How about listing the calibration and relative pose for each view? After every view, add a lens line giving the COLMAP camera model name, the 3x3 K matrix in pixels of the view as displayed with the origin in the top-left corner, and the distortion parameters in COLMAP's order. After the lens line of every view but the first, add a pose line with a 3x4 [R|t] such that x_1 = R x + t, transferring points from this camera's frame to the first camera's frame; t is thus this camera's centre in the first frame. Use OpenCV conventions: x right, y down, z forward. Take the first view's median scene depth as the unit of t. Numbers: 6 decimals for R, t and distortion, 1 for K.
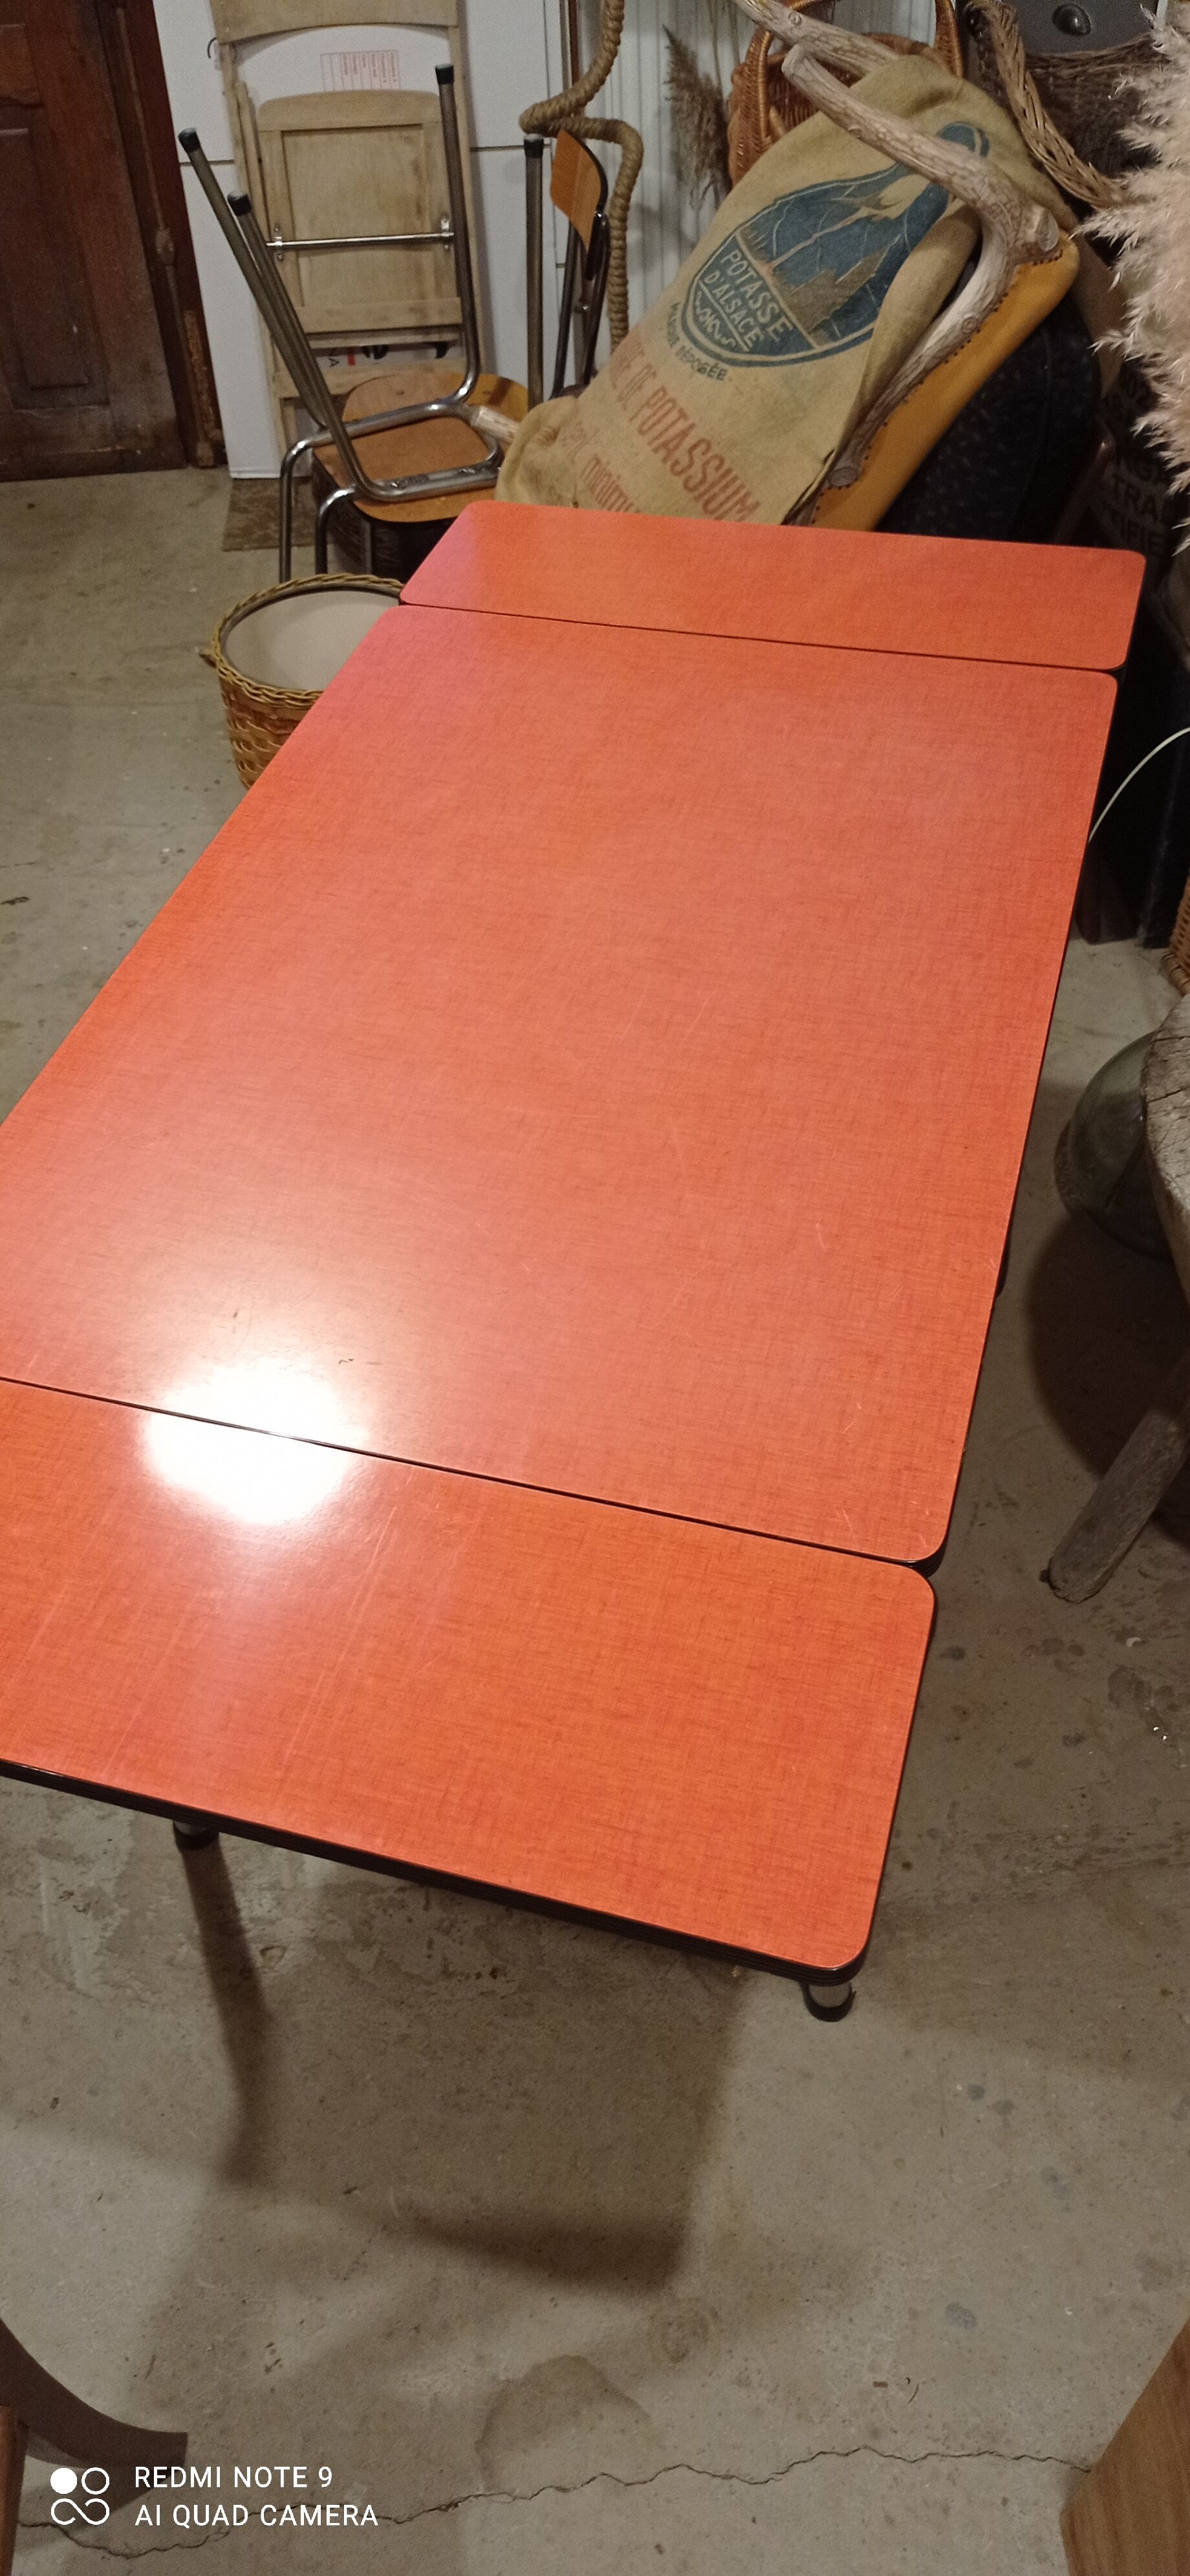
lens RADIAL K [[1910.8, 0, 595.6], [0, 1910.8, 1279.3], [0, 0, 1]] dist [0.025531, -0.002669]
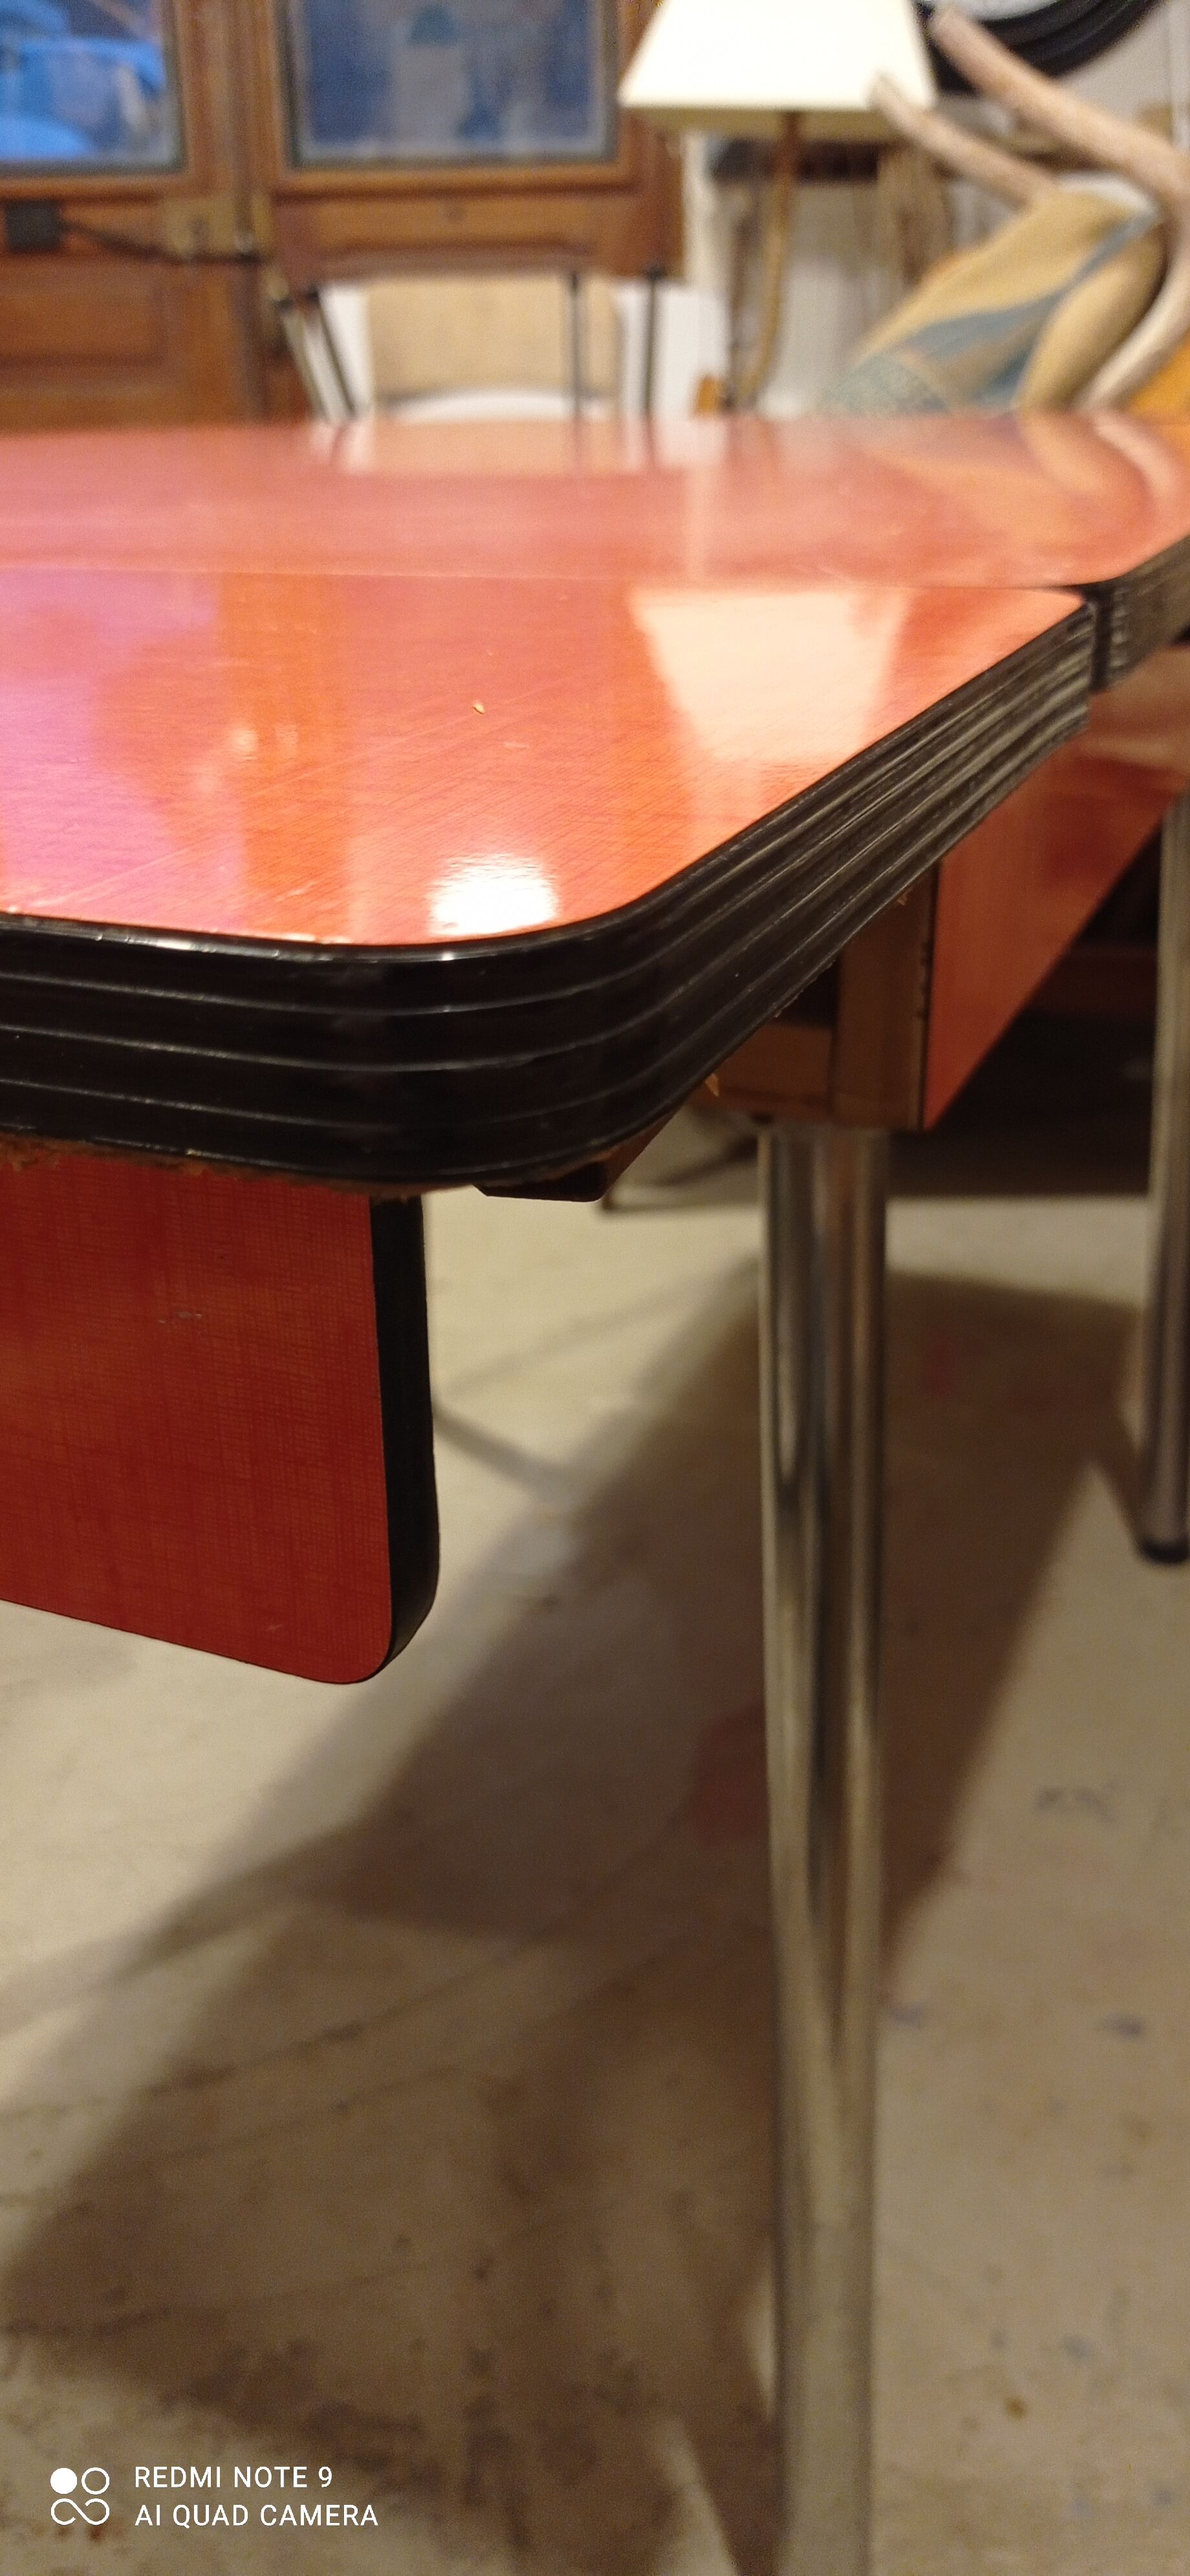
lens RADIAL K [[1974.6, 0, 595.0], [0, 1974.6, 1288.0], [0, 0, 1]] dist [-0.011535, -0.002596]
pose [[0.992878, 0.076646, -0.091205, 0.064206], [-0.104045, 0.930778, -0.350466, 0.178457], [0.058030, 0.357460, 0.932124, 0.346947]]
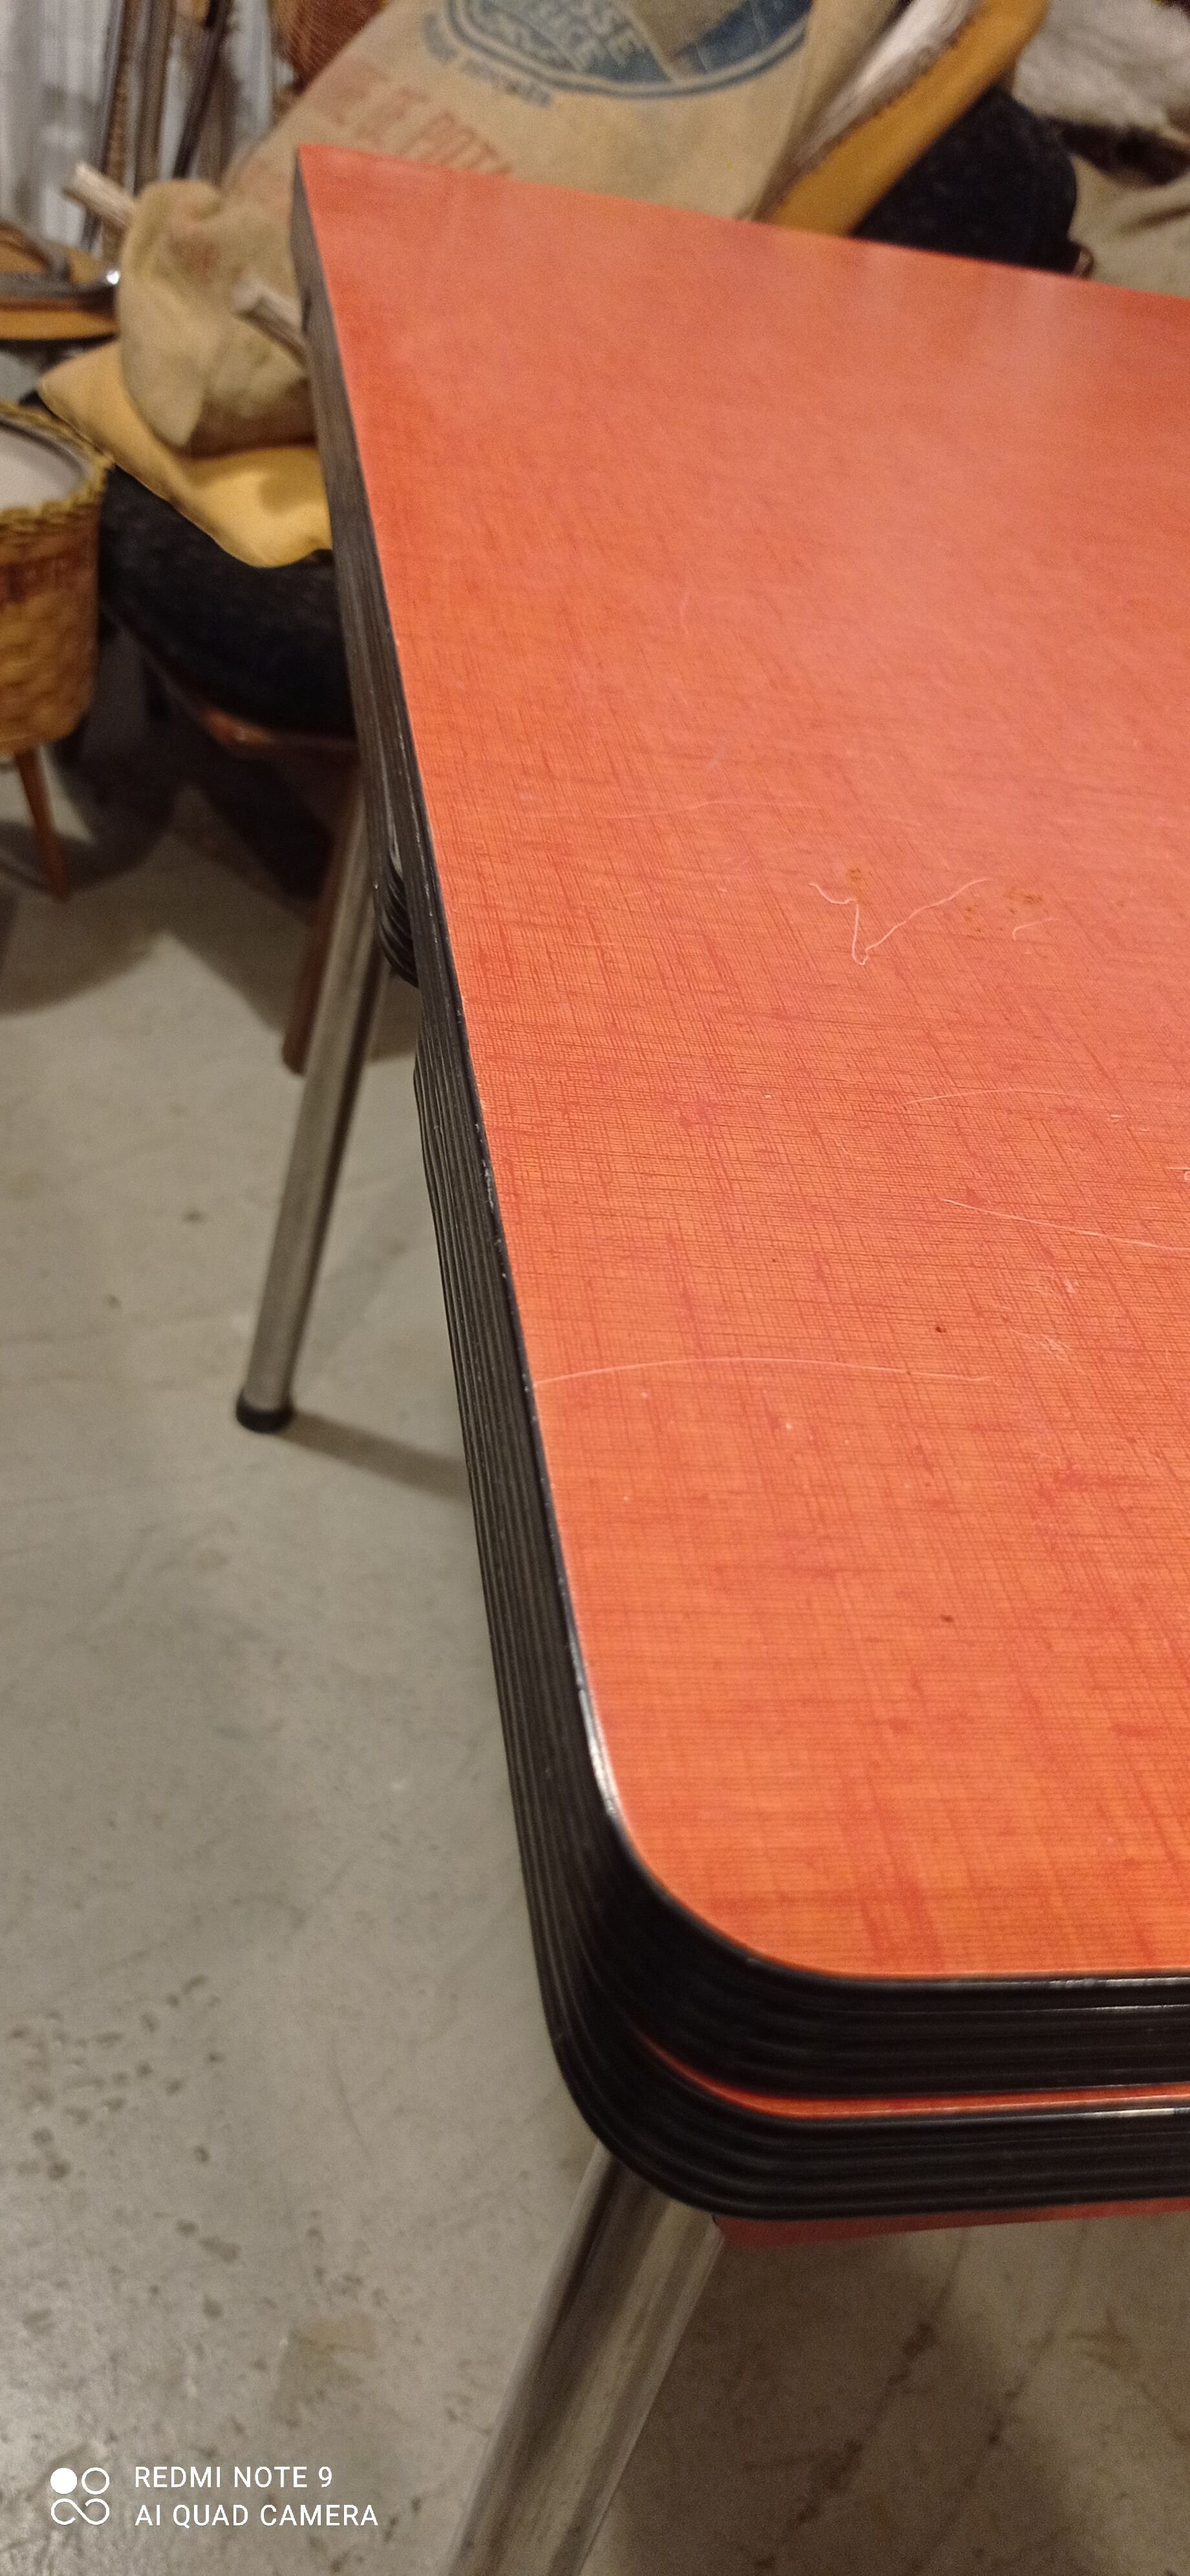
lens RADIAL K [[1933.9, 0, 587.9], [0, 1933.9, 1282.0], [0, 0, 1]] dist [0.023508, -0.026177]
pose [[0.900597, -0.073786, 0.428346, -0.244701], [0.125859, 0.987536, -0.094506, -0.005098], [-0.416034, 0.139023, 0.898659, 0.465298]]
